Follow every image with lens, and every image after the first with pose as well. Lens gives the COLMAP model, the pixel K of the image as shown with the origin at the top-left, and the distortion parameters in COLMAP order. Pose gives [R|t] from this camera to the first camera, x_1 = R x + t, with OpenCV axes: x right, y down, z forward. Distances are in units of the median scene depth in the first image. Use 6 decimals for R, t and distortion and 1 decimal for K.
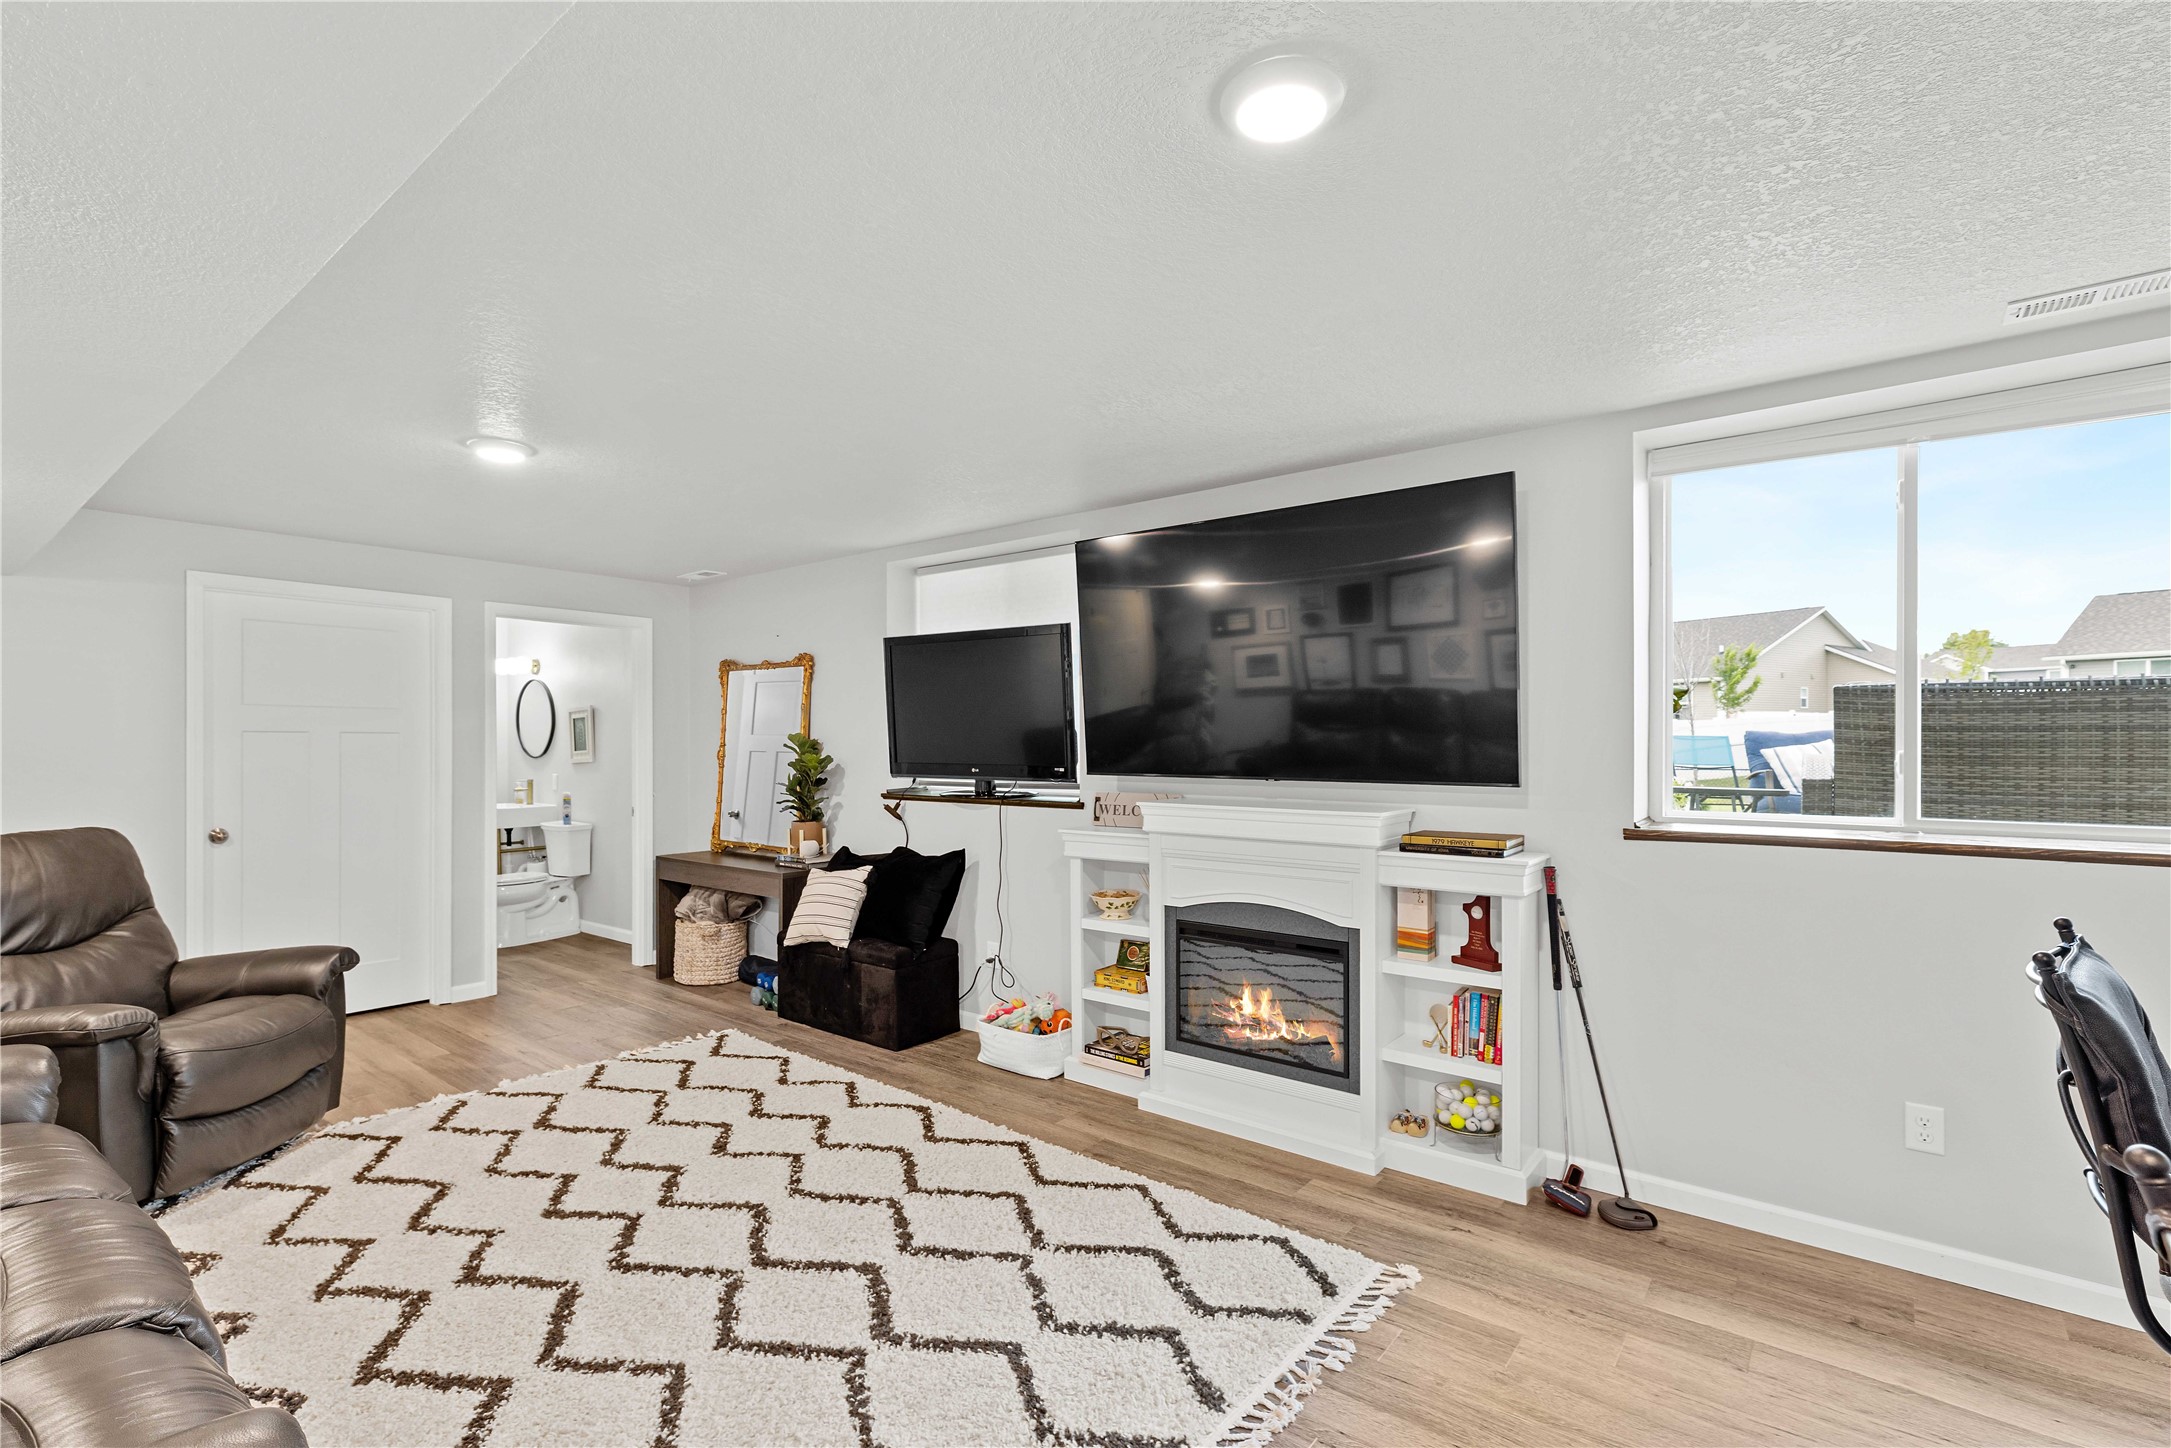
lens RADIAL K [[975.4, 0, 1063.2], [0, 975.4, 703.7], [0, 0, 1]] dist [0.000155, 0.000463]
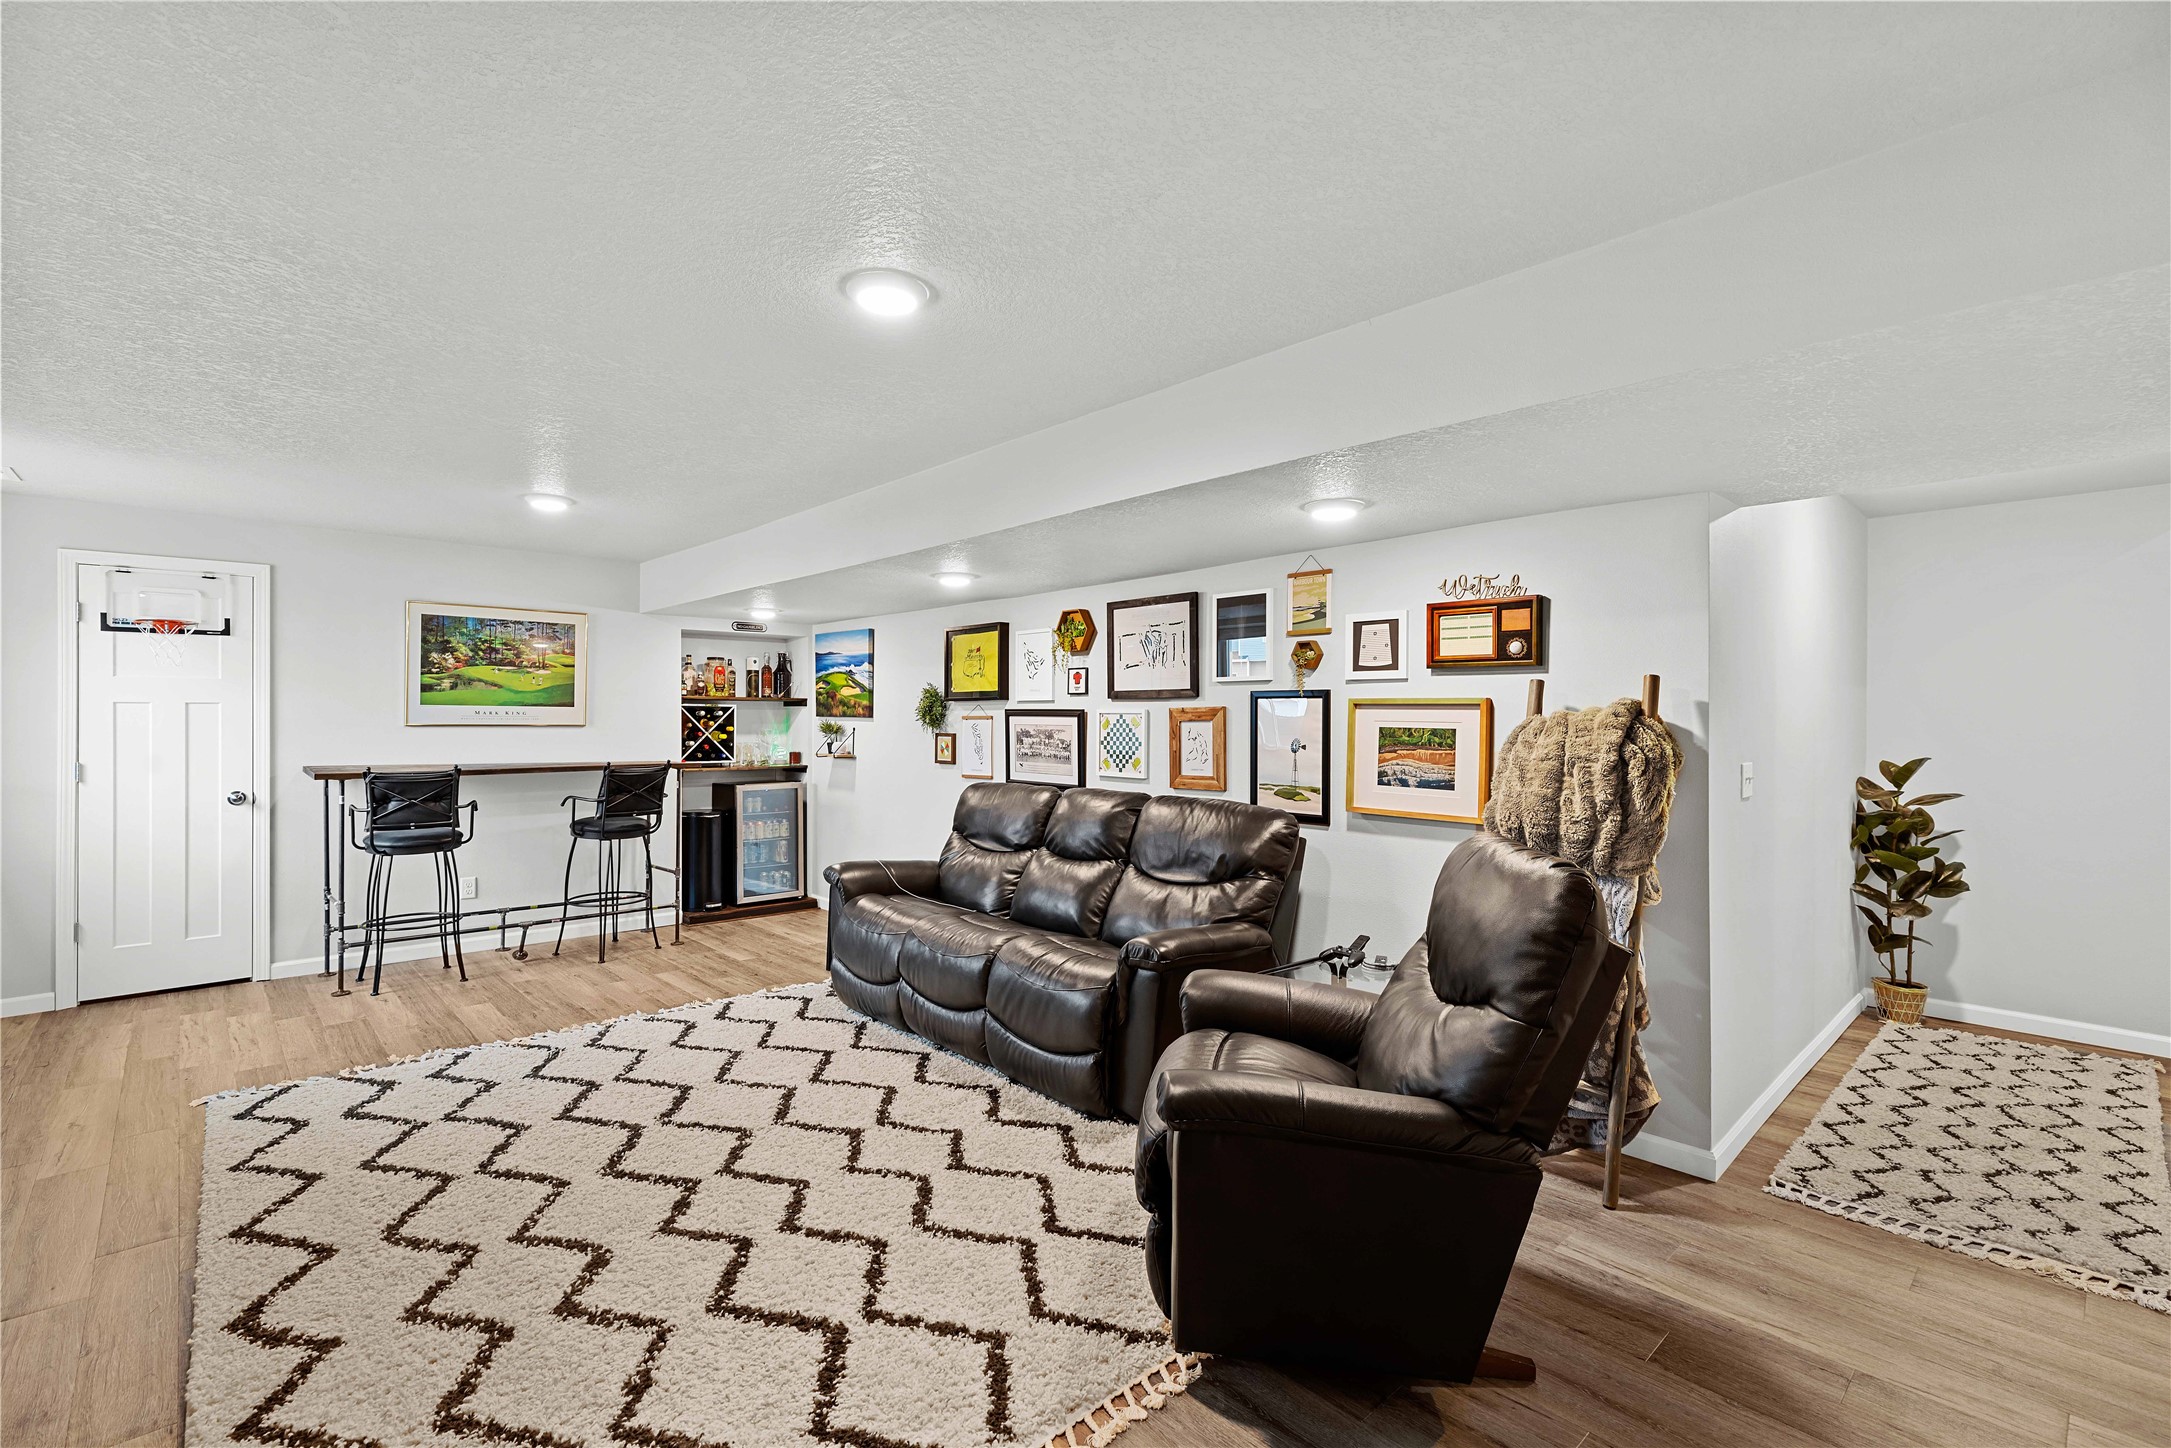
lens RADIAL K [[968.6, 0, 1074.0], [0, 968.6, 723.6], [0, 0, 1]] dist [0.003838, 0.000566]
pose [[-0.988735, -0.001862, 0.149662, -0.871809], [-0.006134, 0.999587, -0.028088, 0.068174], [-0.149548, -0.028689, -0.988338, 1.795757]]
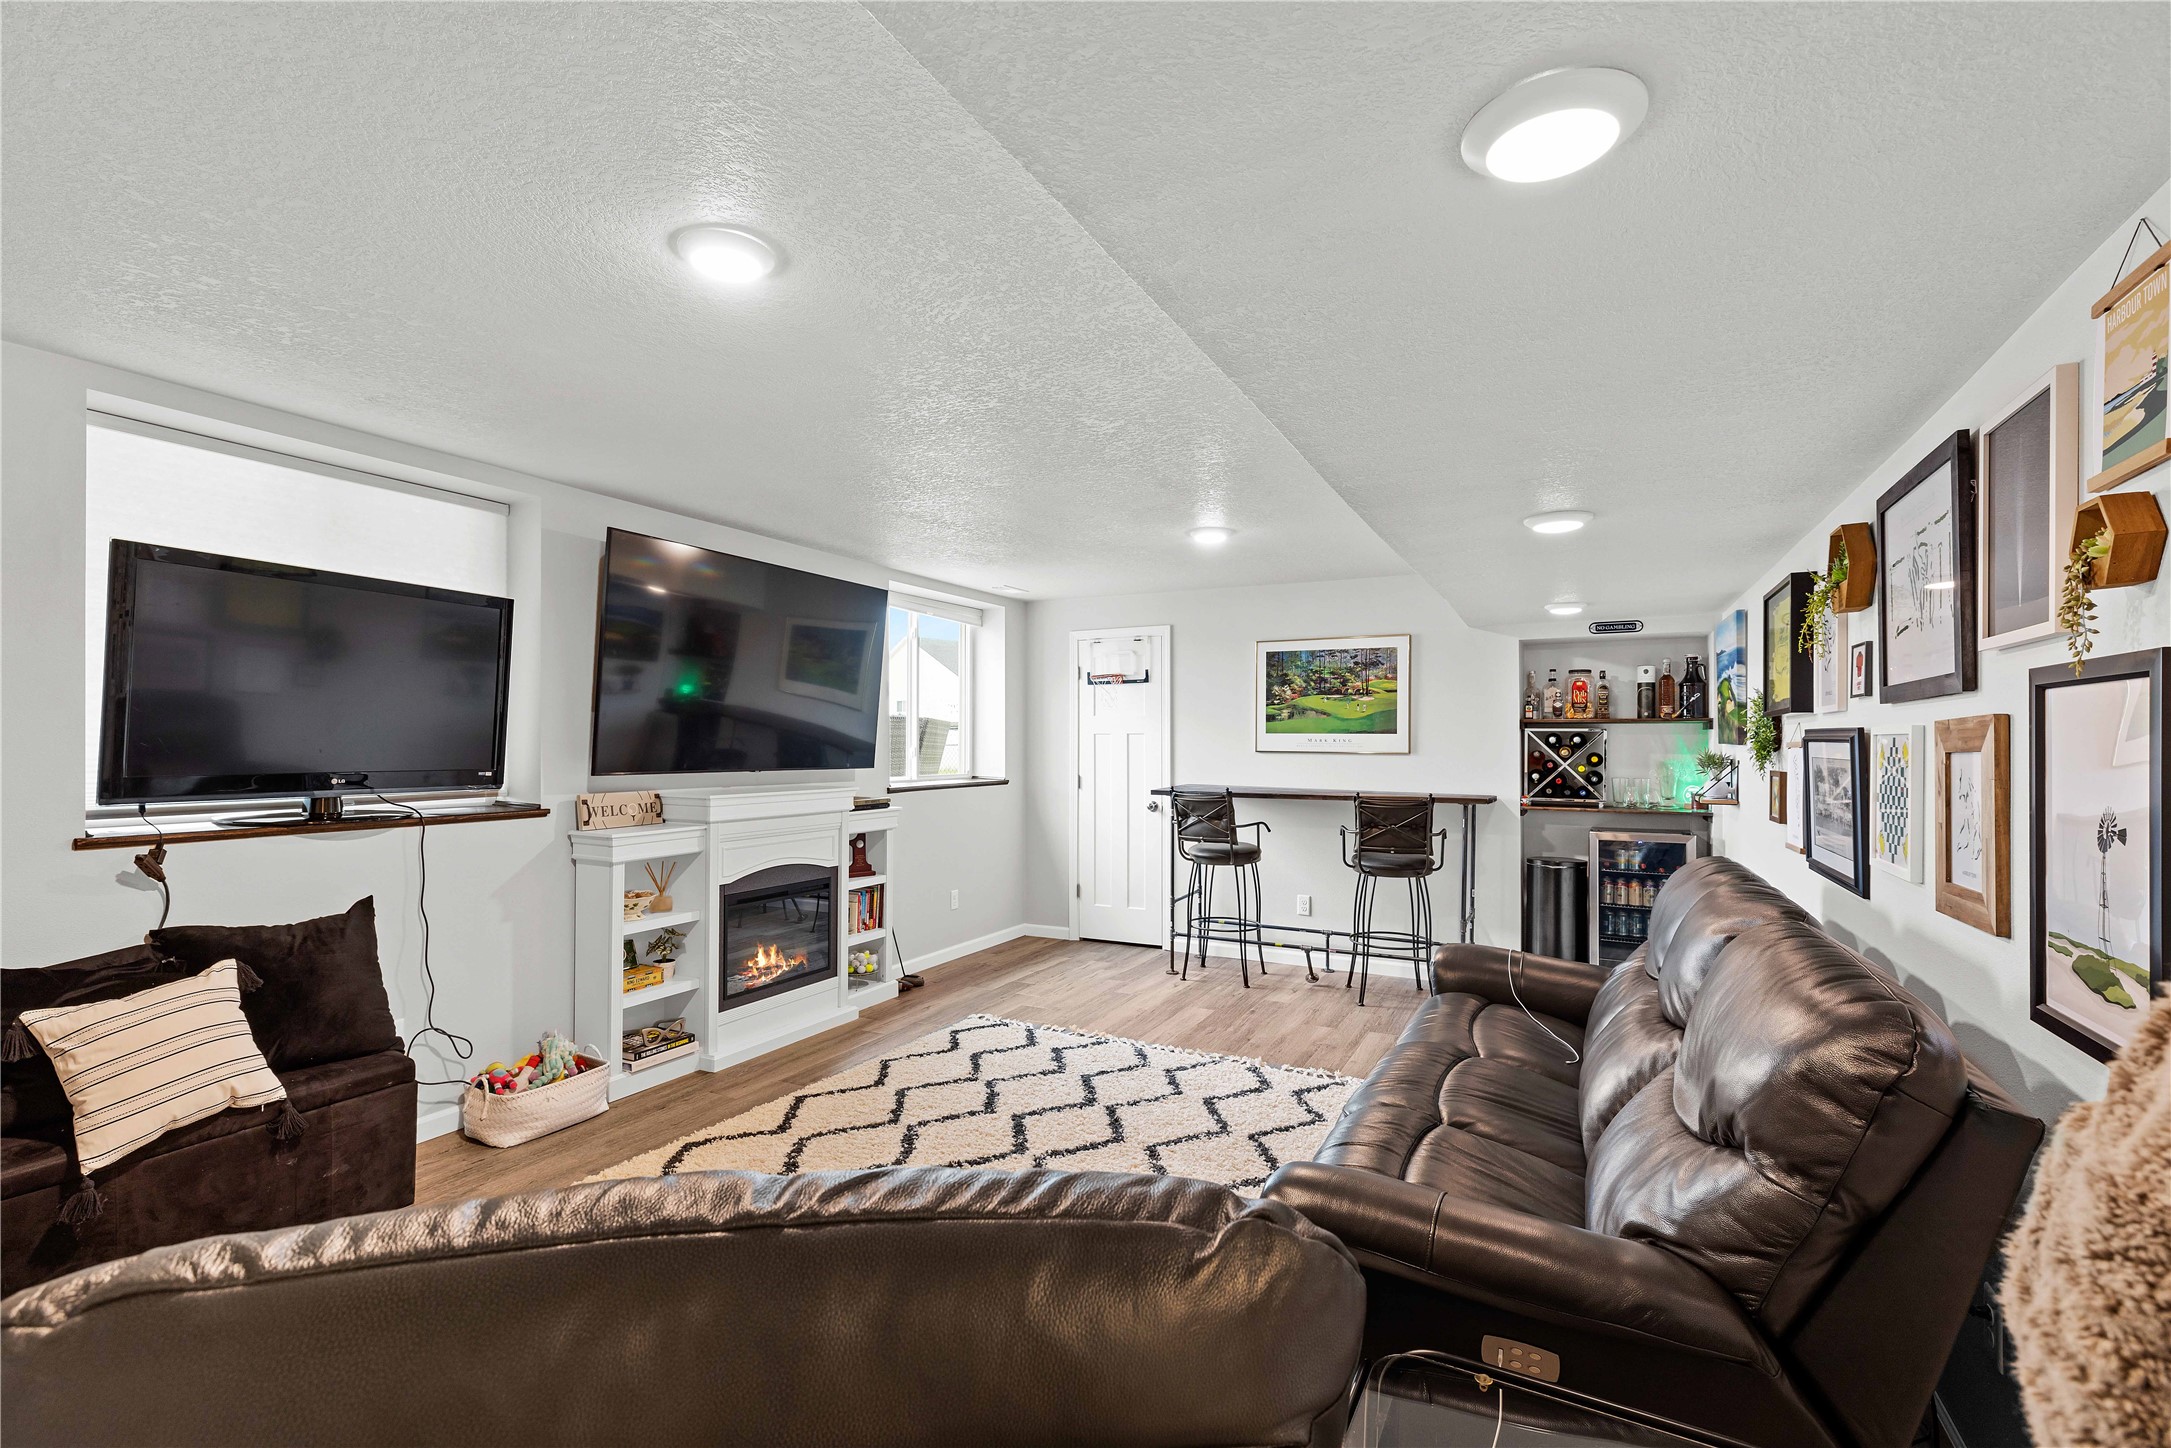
lens RADIAL K [[968.6, 0, 1074.0], [0, 968.6, 723.6], [0, 0, 1]] dist [0.003838, 0.000566]
pose [[-0.196207, 0.024901, 0.980246, -1.290198], [-0.036686, 0.998791, -0.032715, 0.050877], [-0.979876, -0.042380, -0.195057, 0.992344]]
